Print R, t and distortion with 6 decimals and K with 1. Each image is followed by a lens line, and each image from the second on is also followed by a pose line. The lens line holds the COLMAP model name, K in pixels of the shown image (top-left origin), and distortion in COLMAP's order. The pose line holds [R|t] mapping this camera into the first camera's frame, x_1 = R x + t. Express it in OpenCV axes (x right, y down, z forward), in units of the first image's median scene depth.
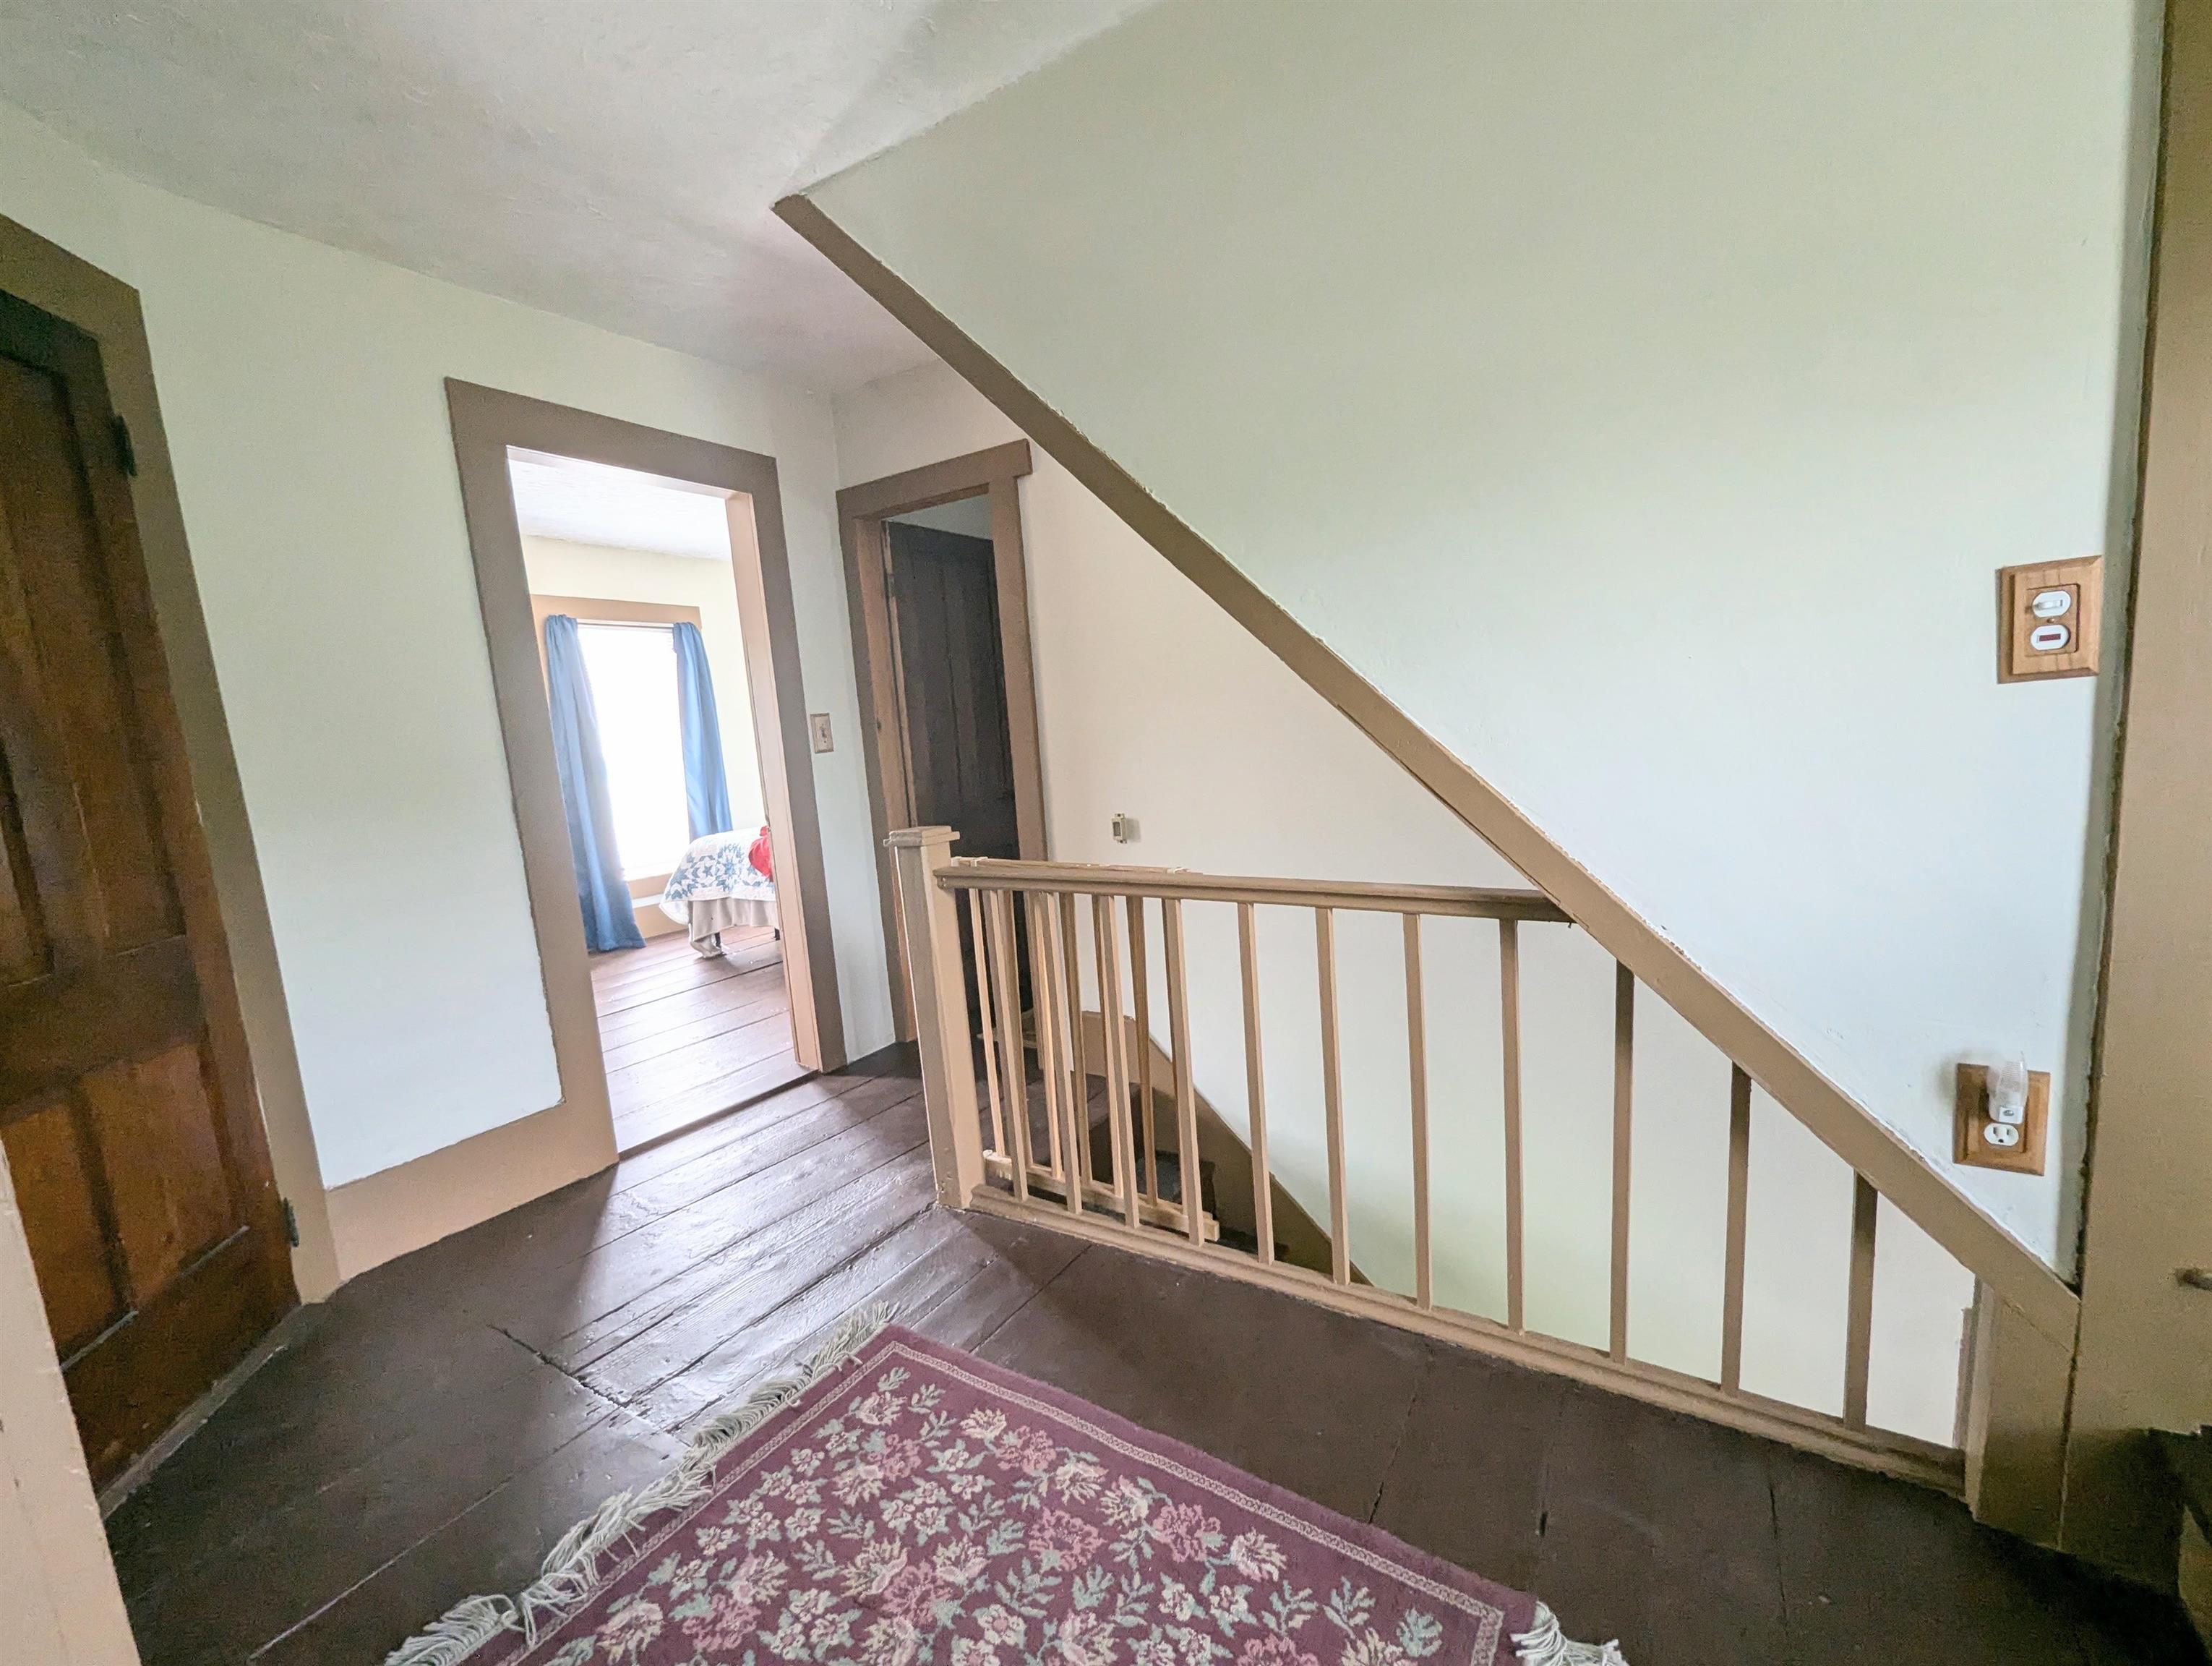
lens RADIAL K [[902.6, 0, 1114.6], [0, 902.6, 838.5], [0, 0, 1]] dist [0.001255, 0.000030]
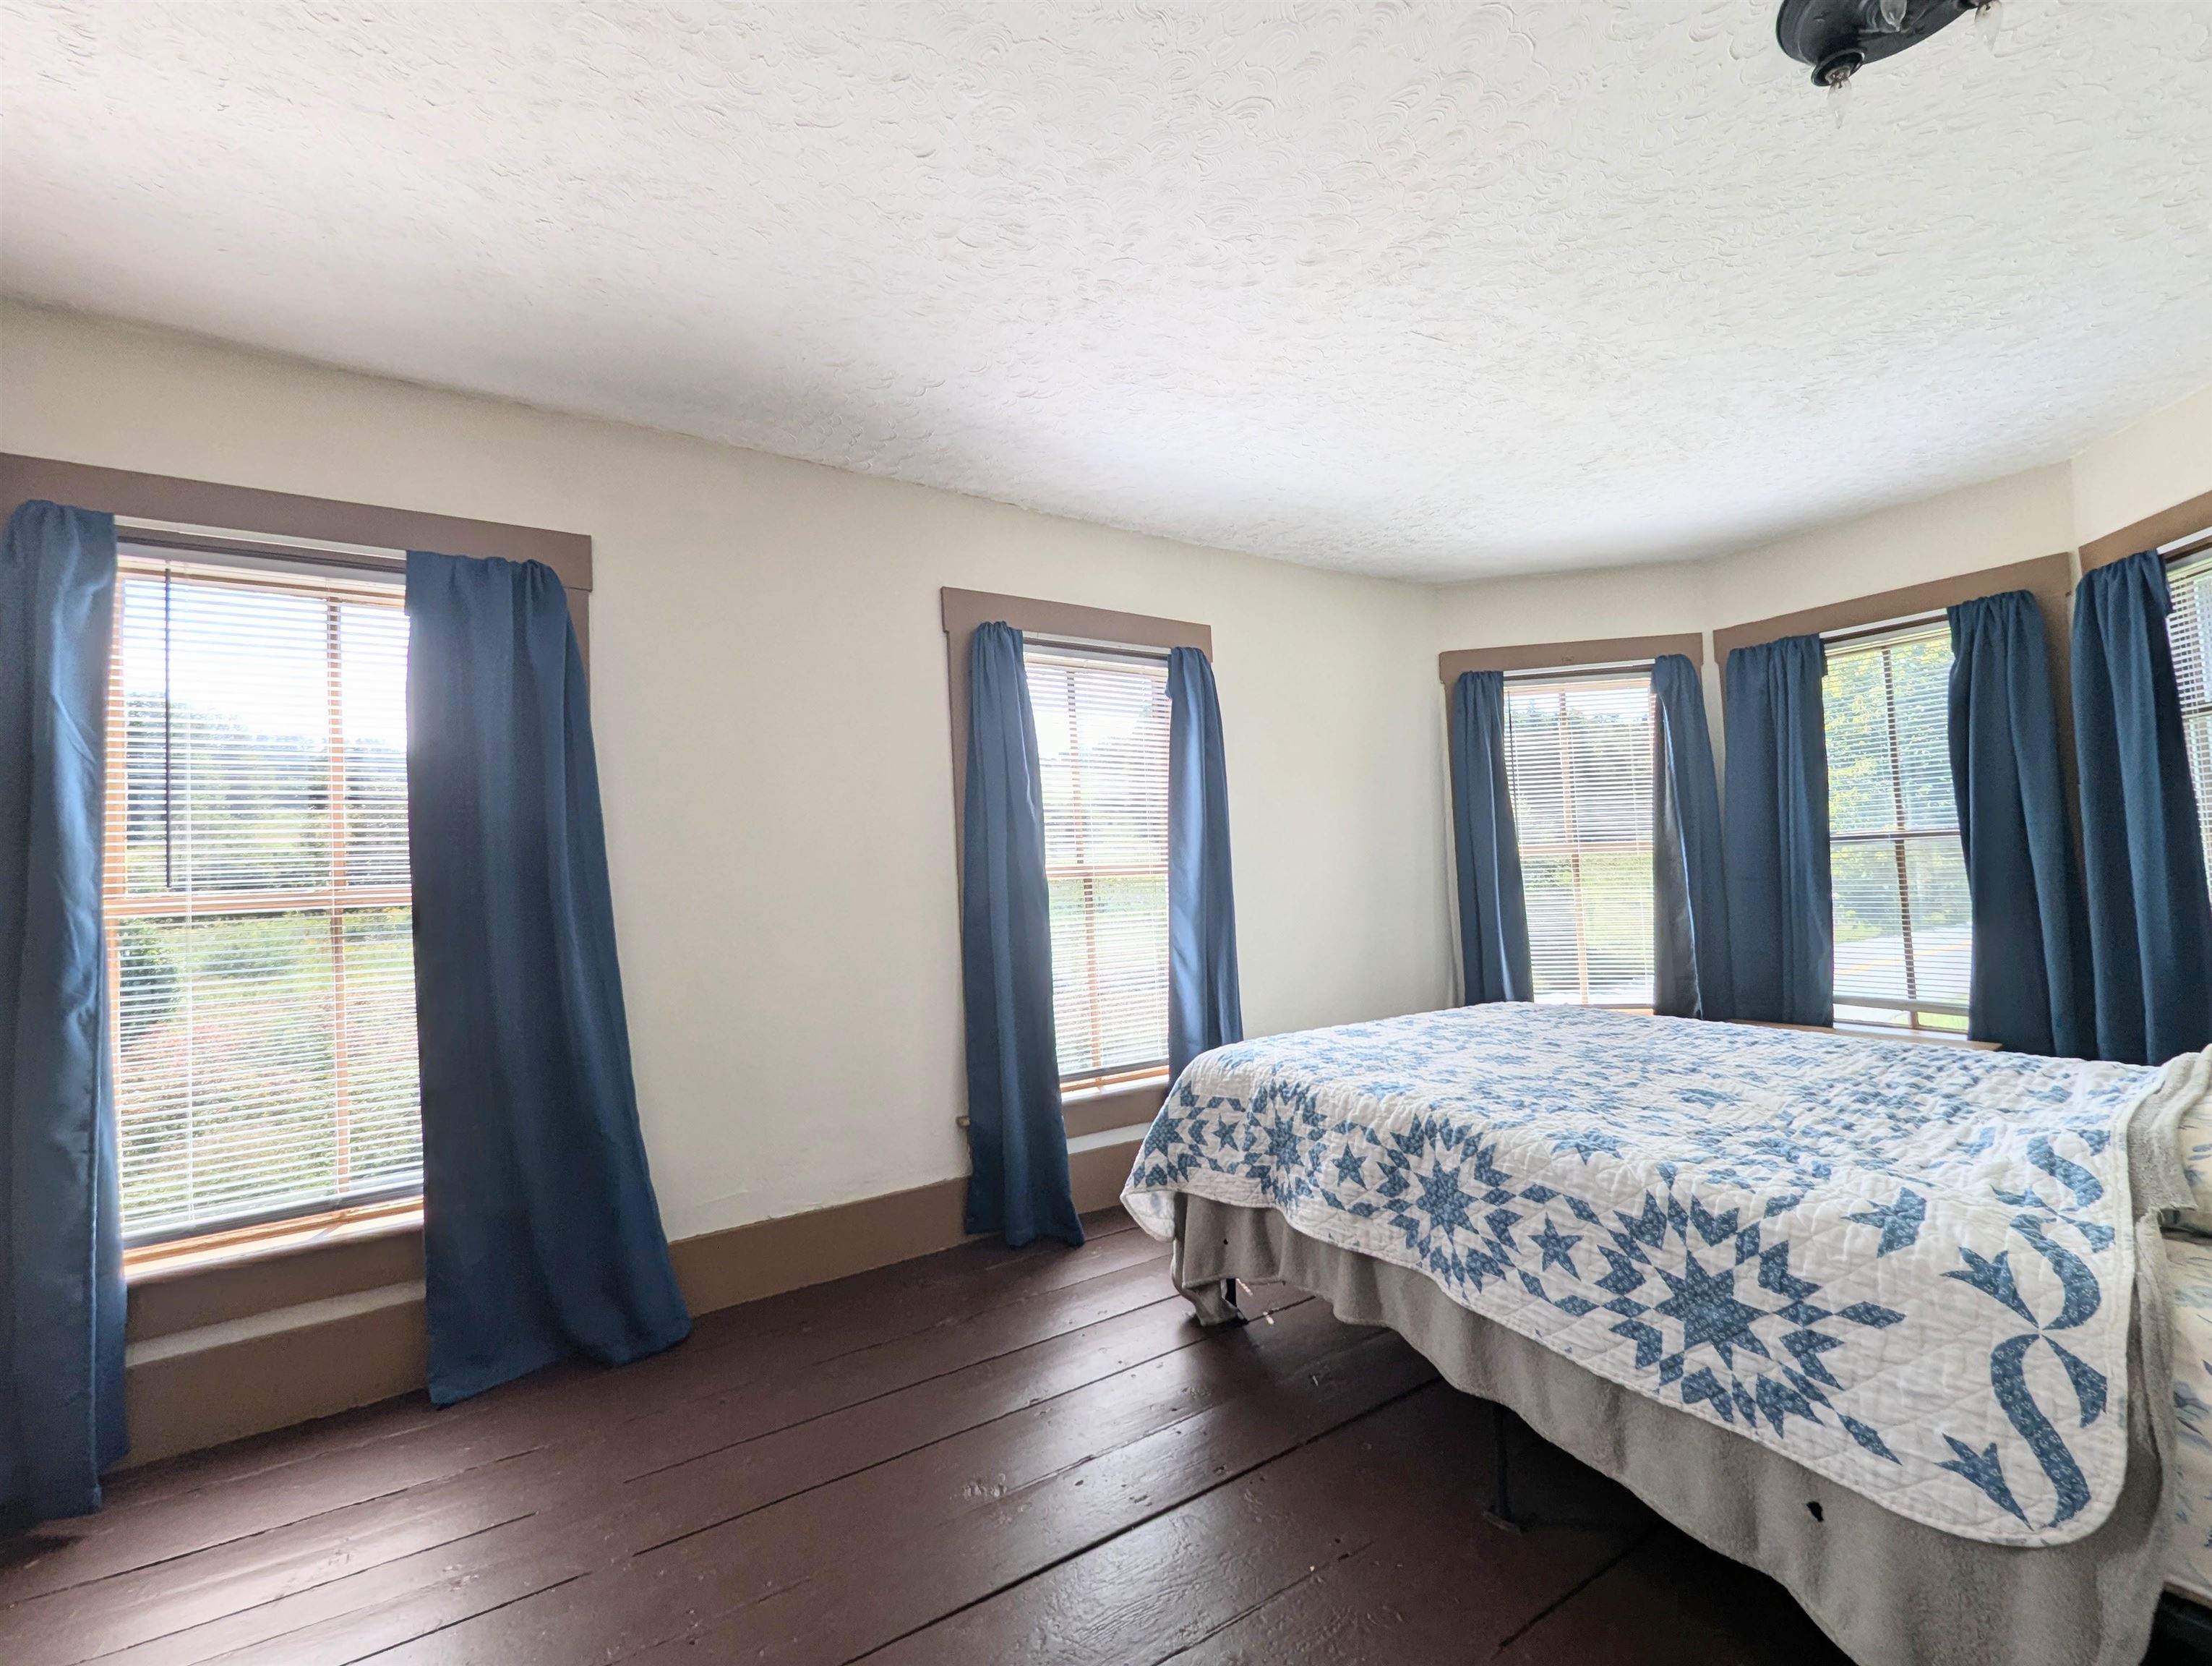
lens RADIAL K [[902.6, 0, 1108.0], [0, 902.6, 835.7], [0, 0, 1]] dist [0.001255, 0.000030]
pose [[0.896411, 0.007593, -0.443158, -0.308263], [-0.077910, 0.986984, -0.140684, -0.040201], [0.436322, 0.160638, 0.885336, 0.563081]]
